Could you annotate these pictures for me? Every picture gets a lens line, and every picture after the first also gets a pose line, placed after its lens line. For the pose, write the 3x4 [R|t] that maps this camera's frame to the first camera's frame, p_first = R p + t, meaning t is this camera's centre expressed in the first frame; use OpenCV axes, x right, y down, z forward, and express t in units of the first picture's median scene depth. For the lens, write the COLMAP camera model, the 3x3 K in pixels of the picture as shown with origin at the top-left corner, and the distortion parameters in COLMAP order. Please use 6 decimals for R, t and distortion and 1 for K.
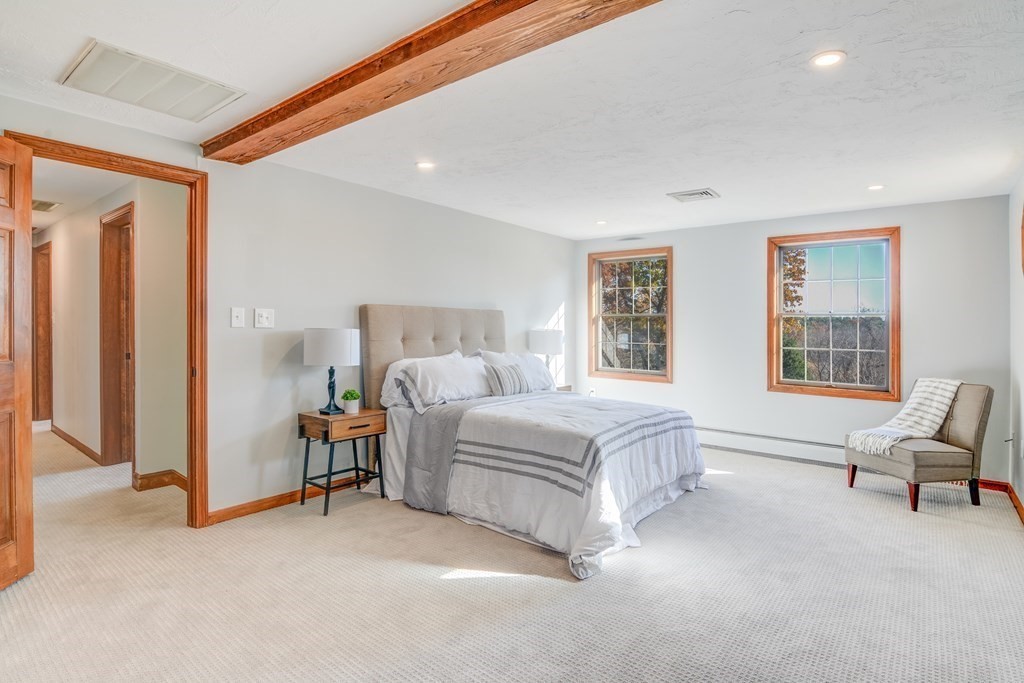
lens RADIAL K [[518.5, 0, 514.8], [0, 518.5, 341.6], [0, 0, 1]] dist [-0.005251, -0.001306]
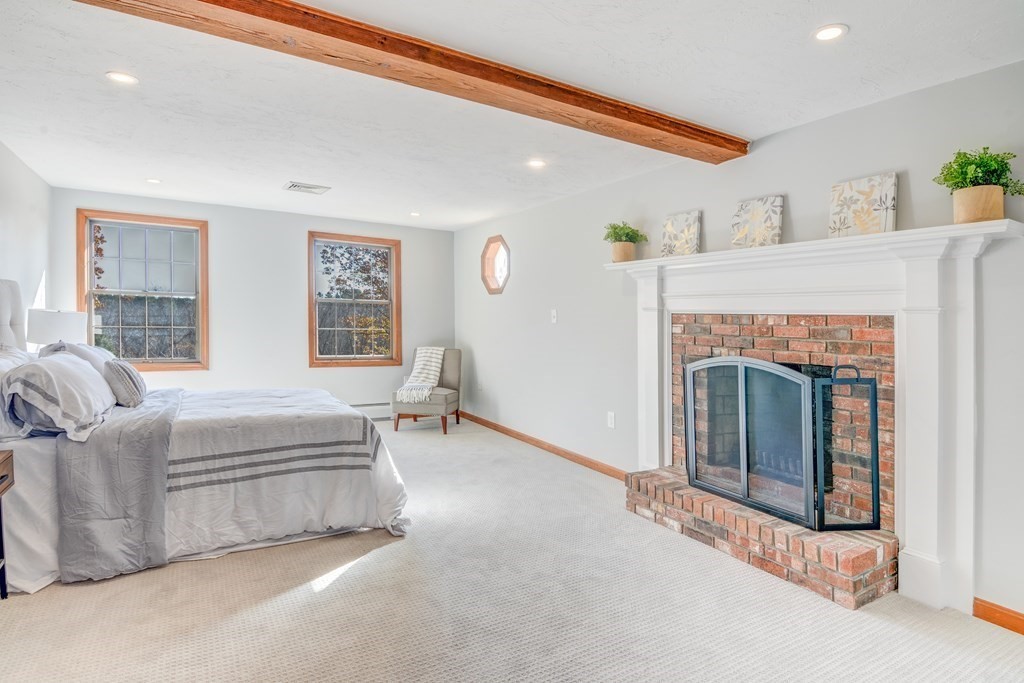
lens RADIAL K [[543.2, 0, 516.7], [0, 543.2, 315.4], [0, 0, 1]] dist [-0.018752, -0.002244]
pose [[0.338294, 0.000768, 0.941040, -0.690098], [0.006410, 0.999975, -0.003121, -0.016320], [-0.941019, 0.007087, 0.338280, 0.269558]]
